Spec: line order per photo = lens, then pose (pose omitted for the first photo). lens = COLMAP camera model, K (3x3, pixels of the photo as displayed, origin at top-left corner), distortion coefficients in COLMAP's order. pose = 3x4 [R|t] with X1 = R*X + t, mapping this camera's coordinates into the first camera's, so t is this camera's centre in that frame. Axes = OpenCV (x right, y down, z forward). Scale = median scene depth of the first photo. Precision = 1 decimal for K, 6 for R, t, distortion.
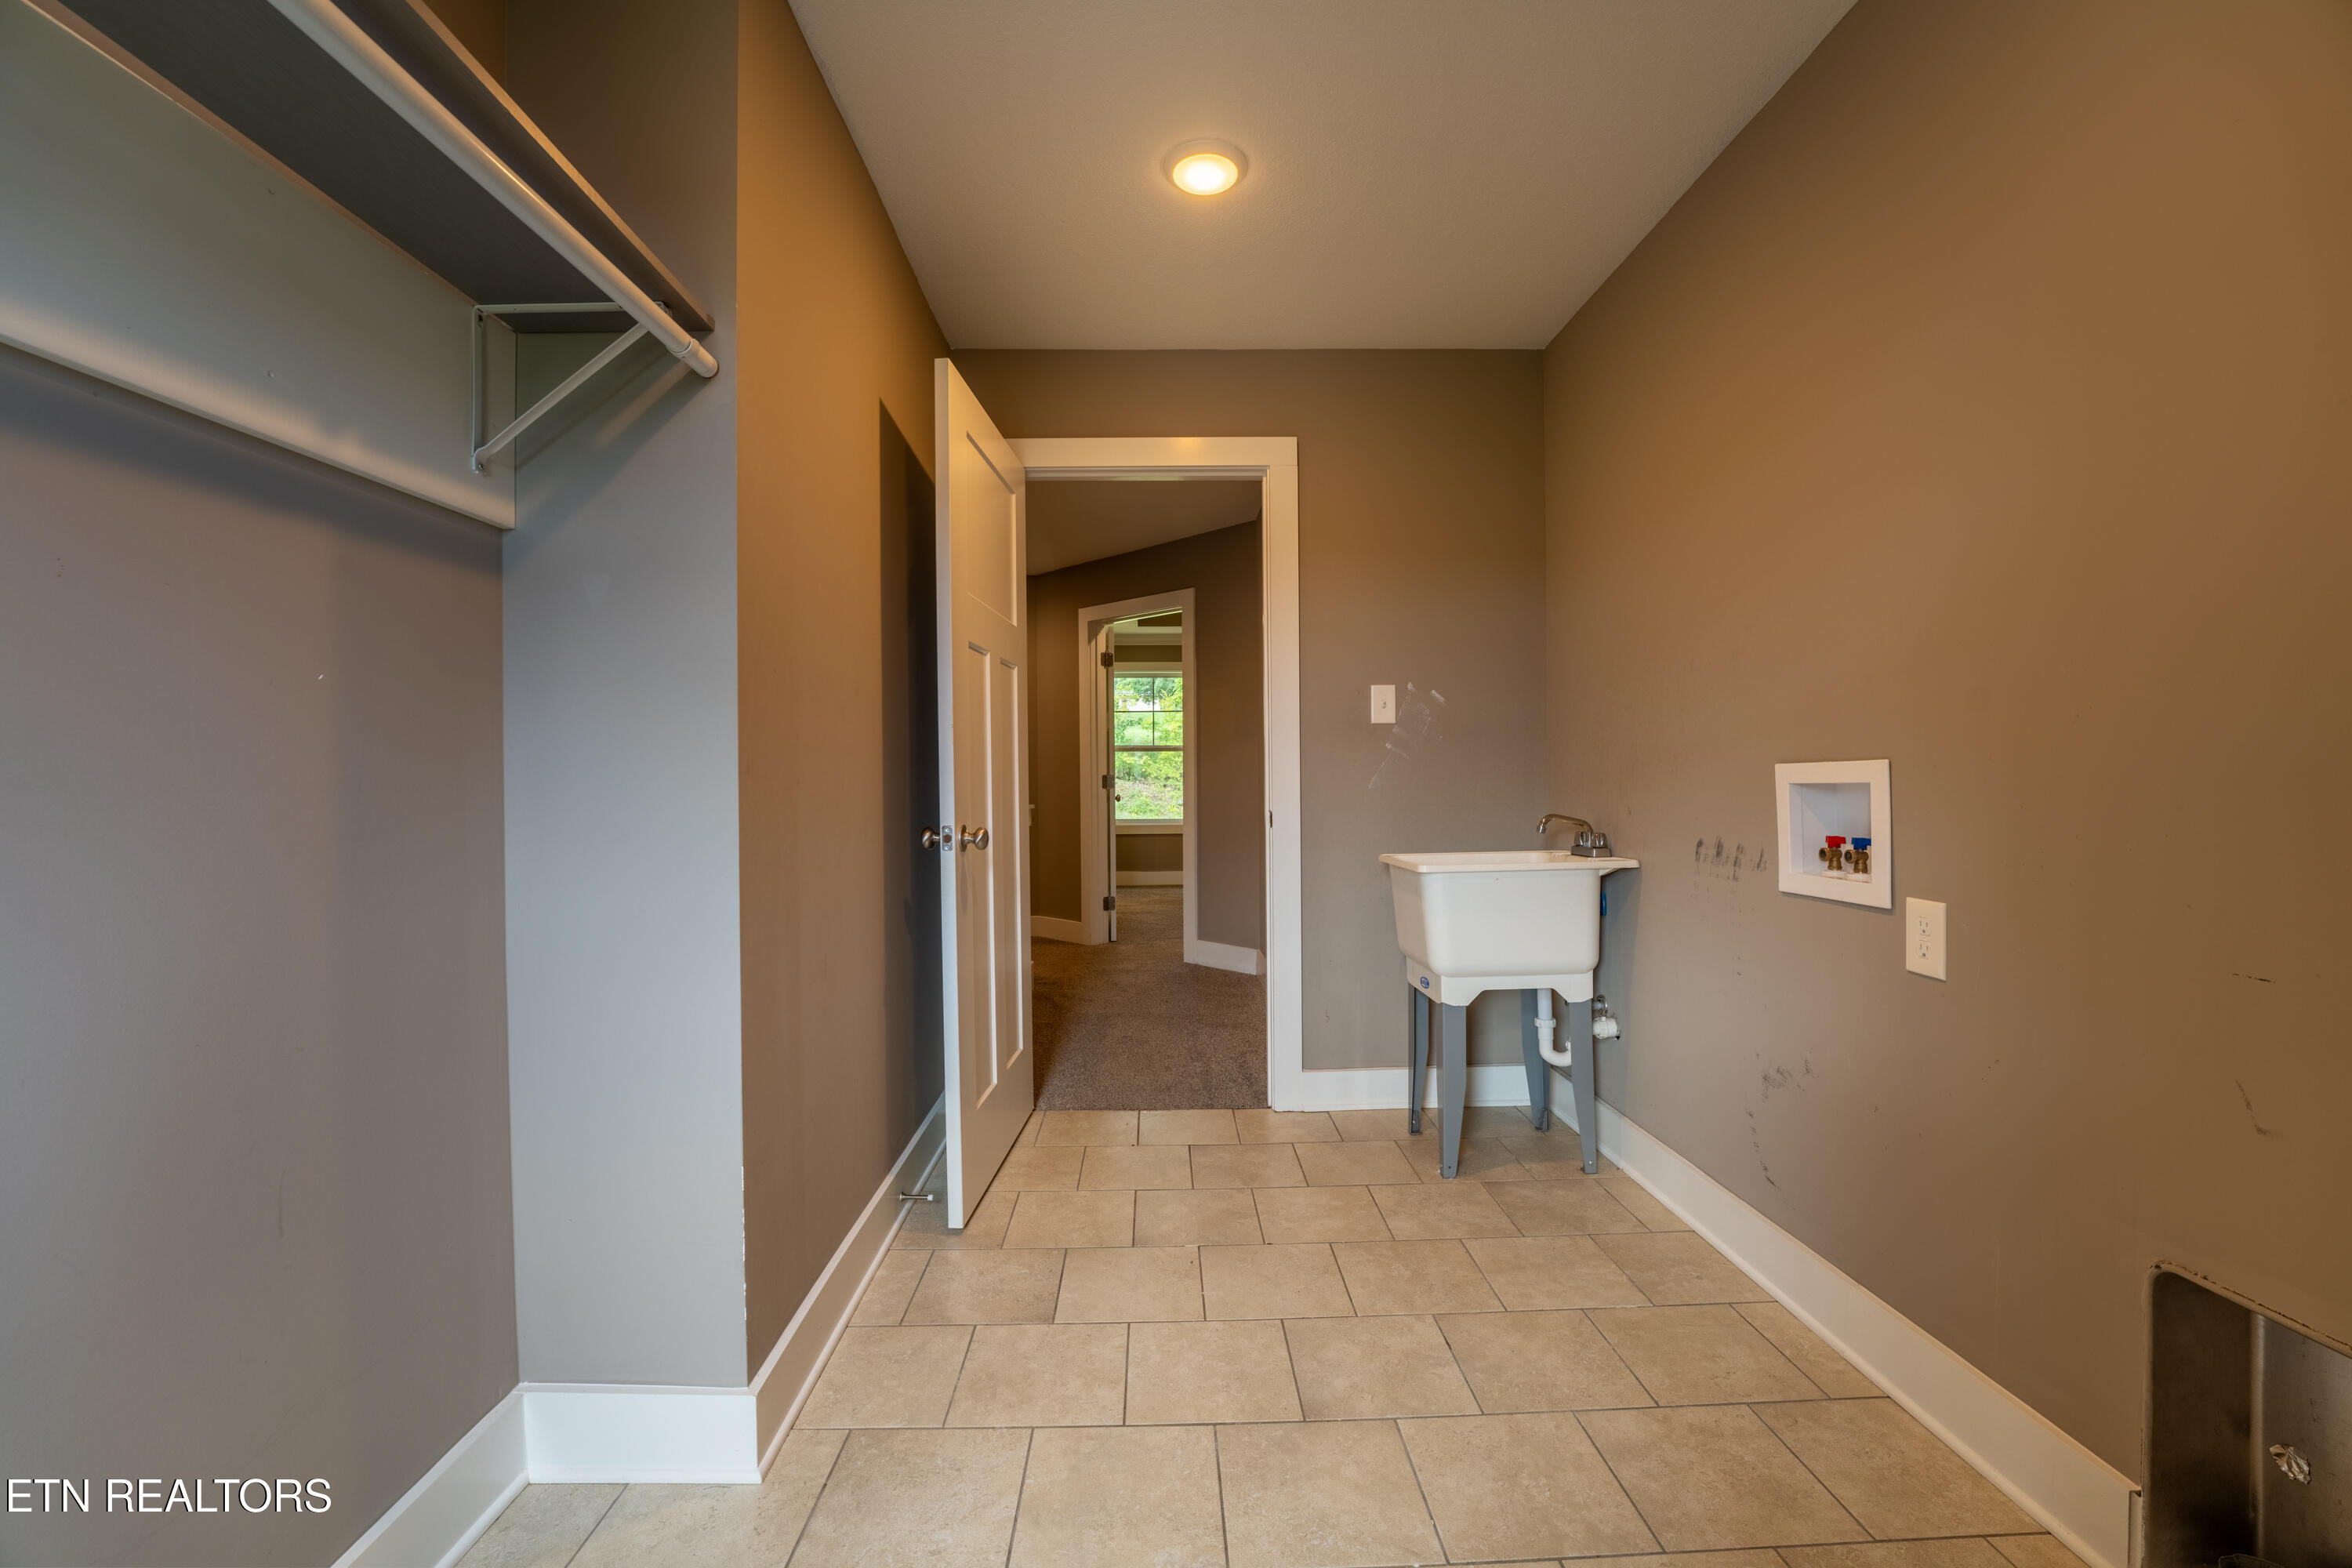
lens RADIAL K [[949.7, 0, 1176.0], [0, 949.7, 784.0], [0, 0, 1]] dist [0.000141, 0.000001]
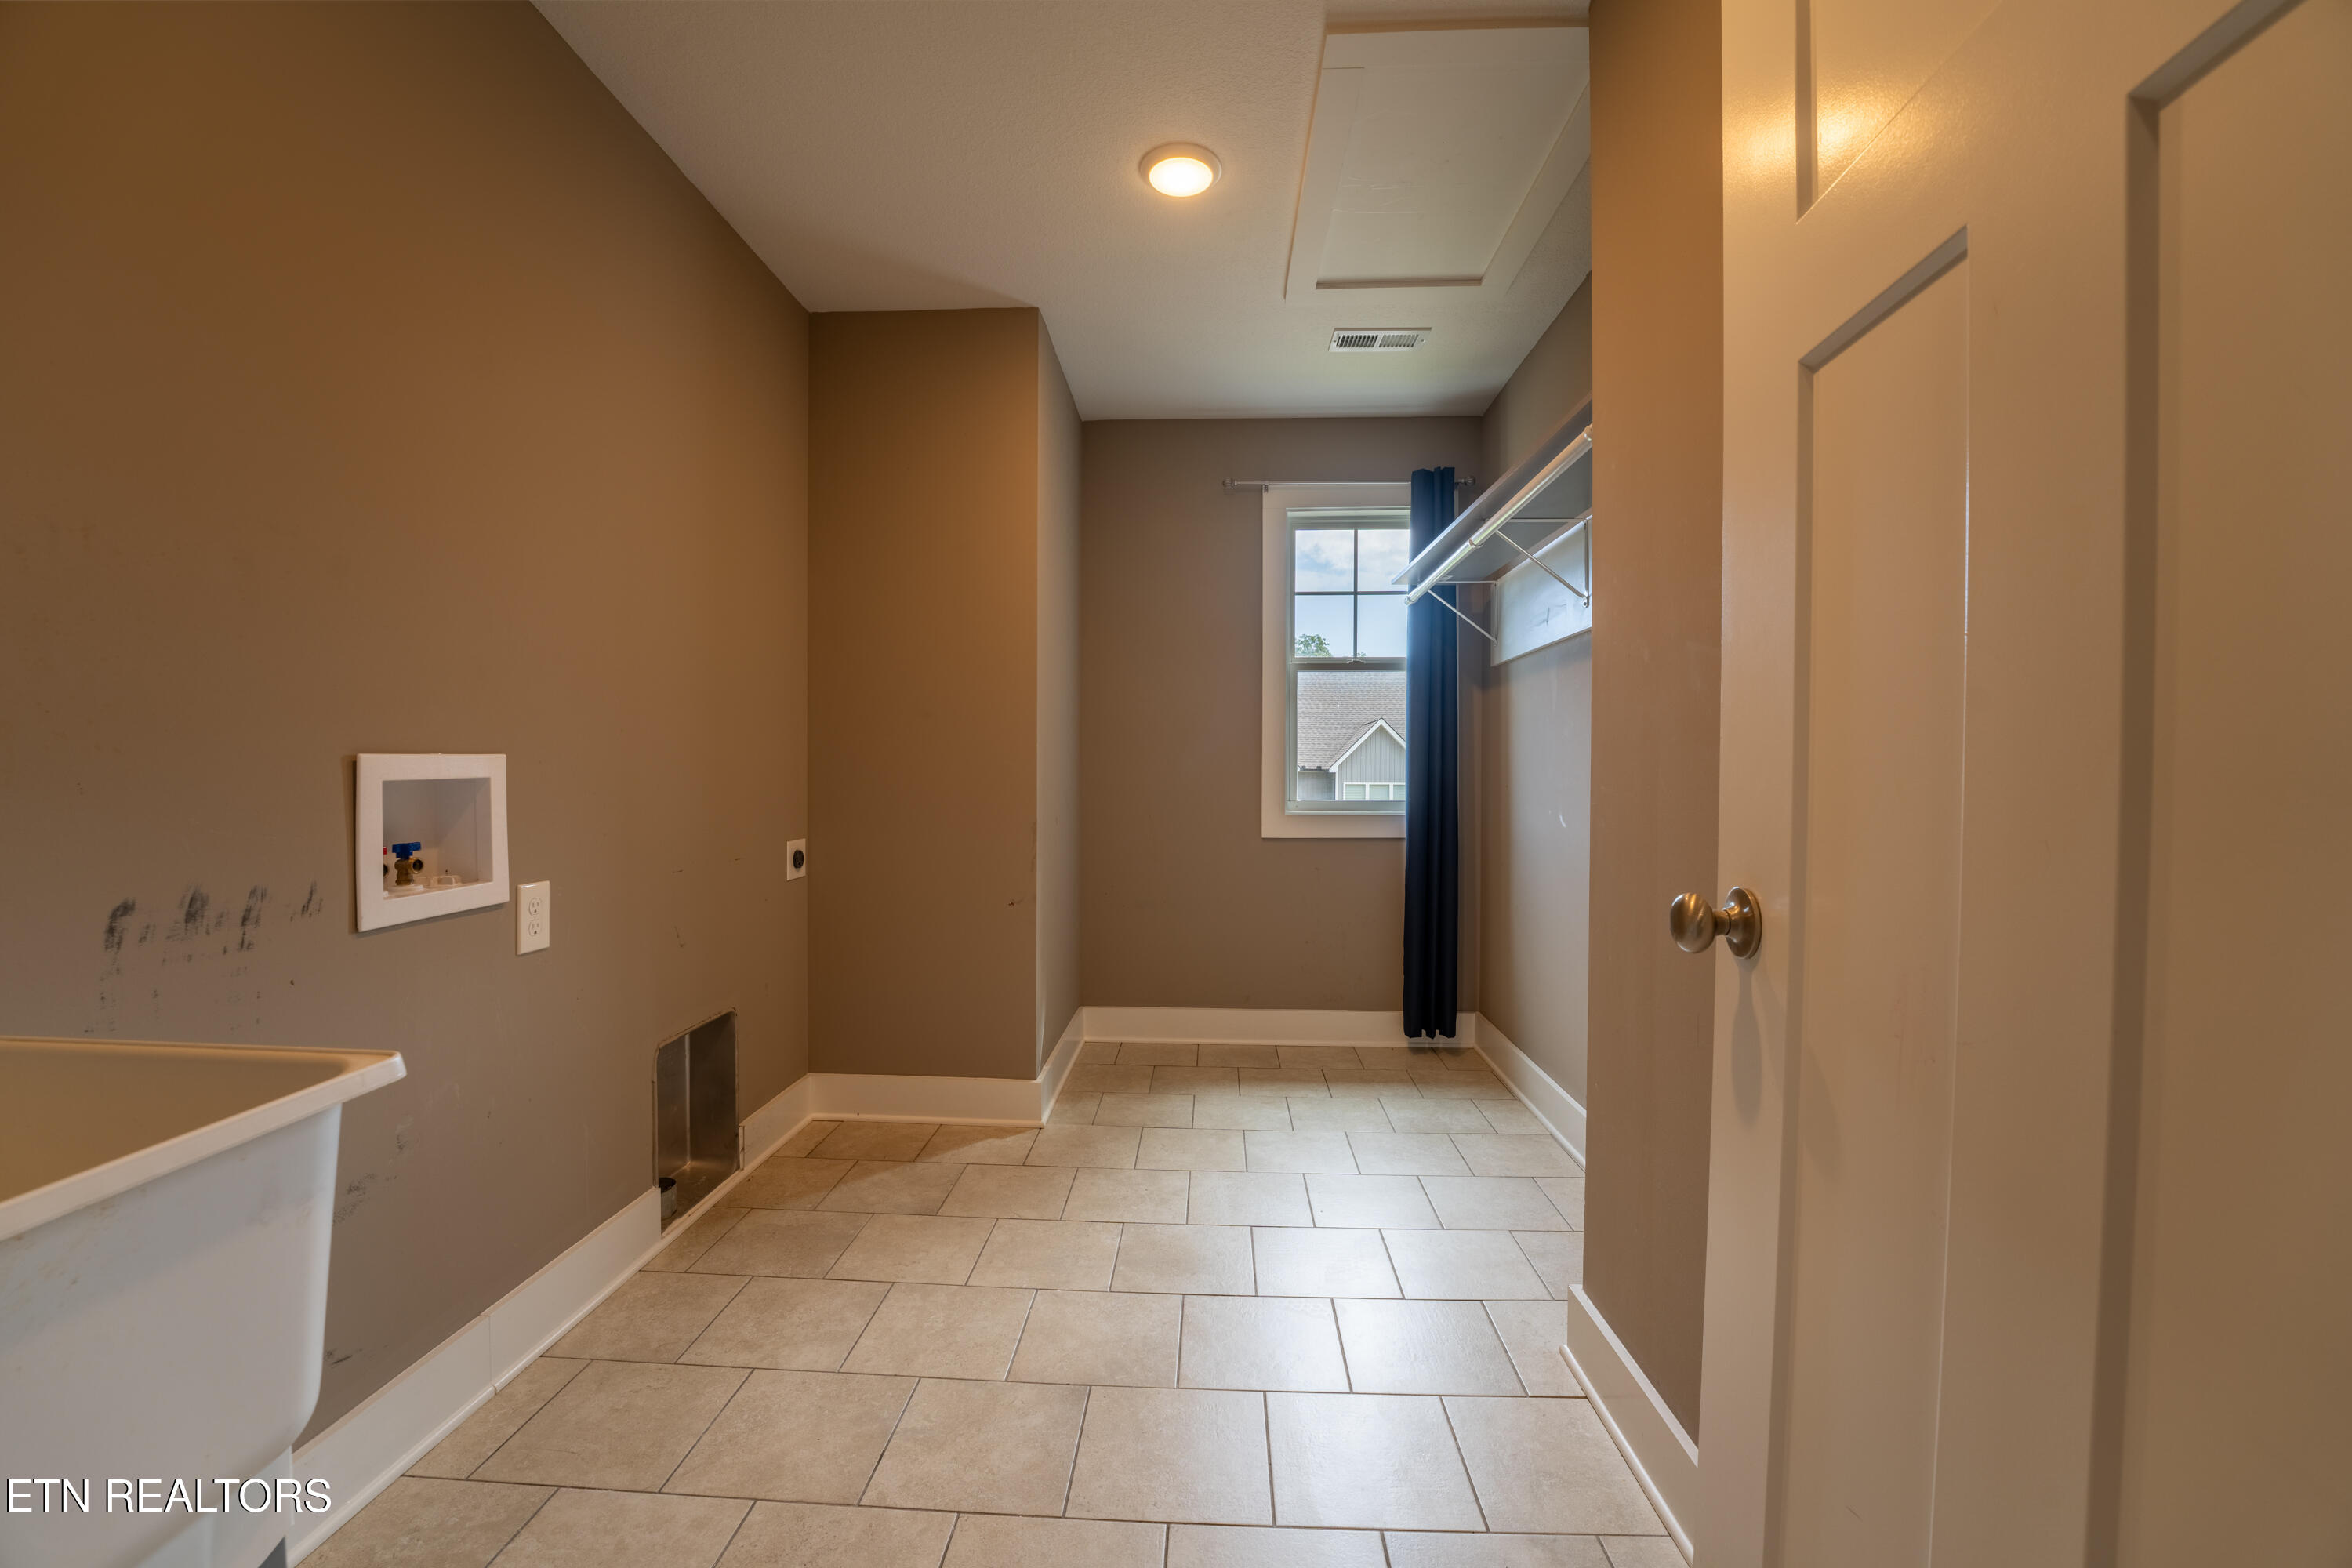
lens RADIAL K [[949.7, 0, 1176.0], [0, 949.7, 784.0], [0, 0, 1]] dist [0.000141, 0.000001]
pose [[-0.997690, 0.003184, 0.067855, -0.026636], [0.005020, 0.999625, 0.026906, -0.015343], [-0.067744, 0.027185, -0.997332, 1.748540]]
